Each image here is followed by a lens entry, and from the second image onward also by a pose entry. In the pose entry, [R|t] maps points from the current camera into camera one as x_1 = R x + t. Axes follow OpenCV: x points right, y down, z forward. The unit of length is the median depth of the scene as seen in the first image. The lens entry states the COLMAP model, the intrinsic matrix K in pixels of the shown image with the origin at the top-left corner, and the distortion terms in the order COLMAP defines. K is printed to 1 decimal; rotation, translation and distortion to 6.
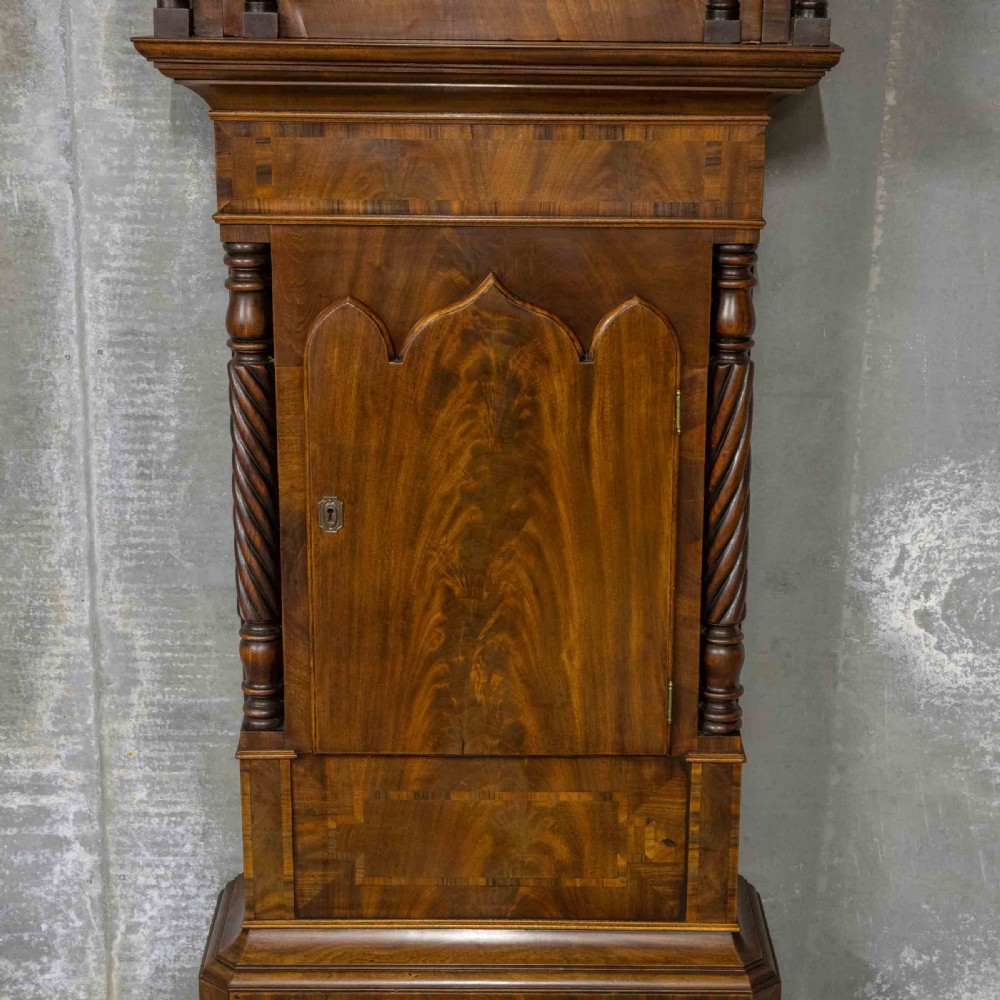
lens RADIAL K [[1935.2, 0, 500.0], [0, 1935.2, 500.0], [0, 0, 1]] dist [0.042573, 0.172675]
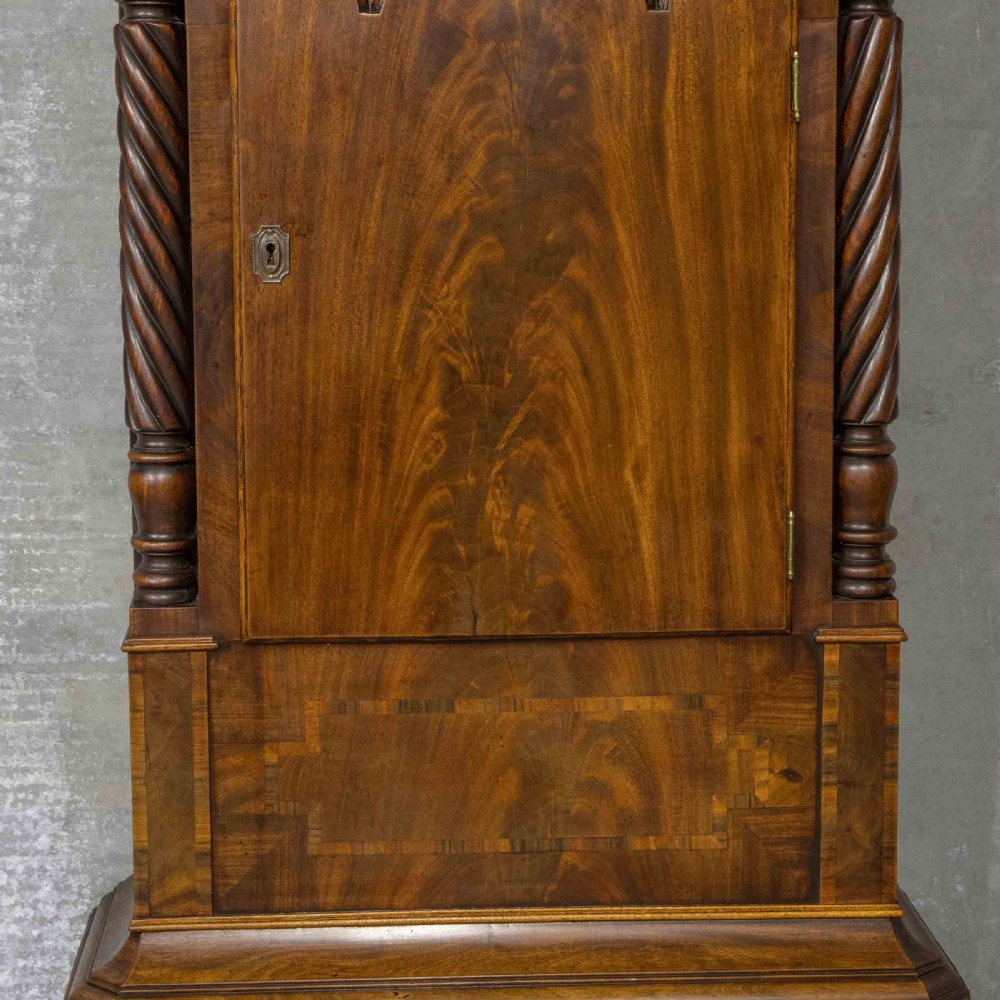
lens RADIAL K [[2155.0, 0, 478.1], [0, 2155.0, 396.6], [0, 0, 1]] dist [0.014049, 0.156596]
pose [[0.998882, -0.014574, 0.044979, -0.048021], [0.021295, 0.988032, -0.152774, 0.158435], [-0.042215, 0.153561, 0.987237, 0.268438]]
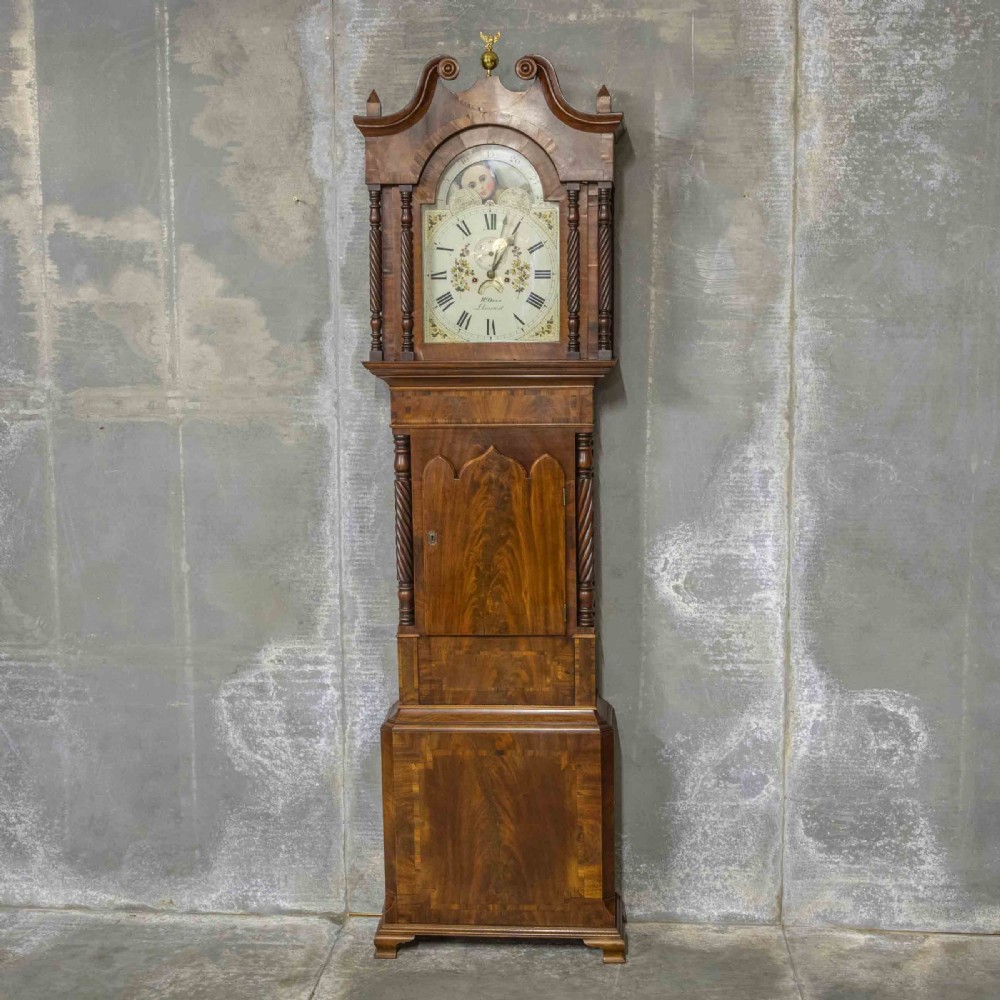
lens RADIAL K [[1392.2, 0, 511.5], [0, 1392.2, 471.4], [0, 0, 1]] dist [-0.041368, 0.019817]
pose [[0.997553, -0.010090, -0.069176, 0.140935], [-0.001158, 0.987009, -0.160663, 0.207437], [0.069899, 0.160350, 0.984582, -0.806064]]
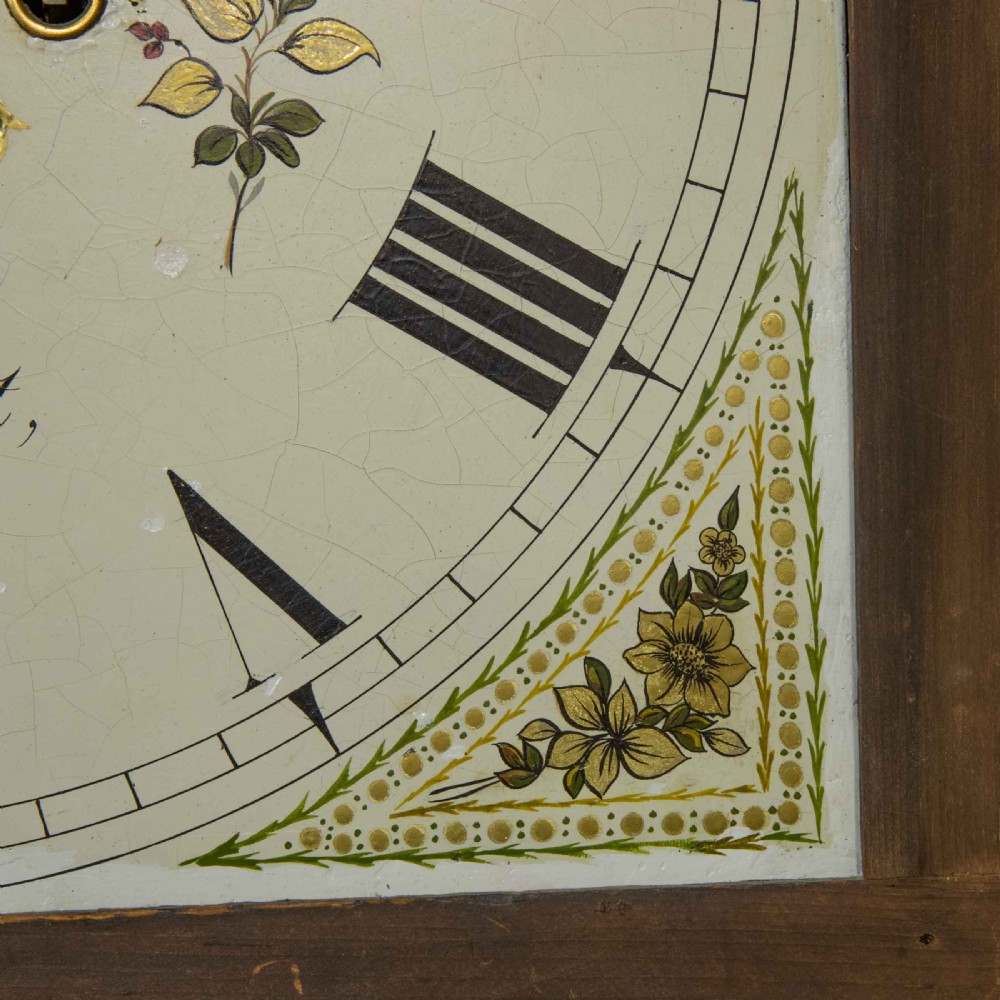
lens RADIAL K [[1797.8, 0, 500.0], [0, 1797.8, 500.0], [0, 0, 1]] dist [0.018200, 0.146526]
pose [[0.996654, -0.041722, 0.070286, 0.042108], [0.054856, 0.978915, -0.196767, -0.234074], [-0.060595, 0.199964, 0.977928, 0.725845]]
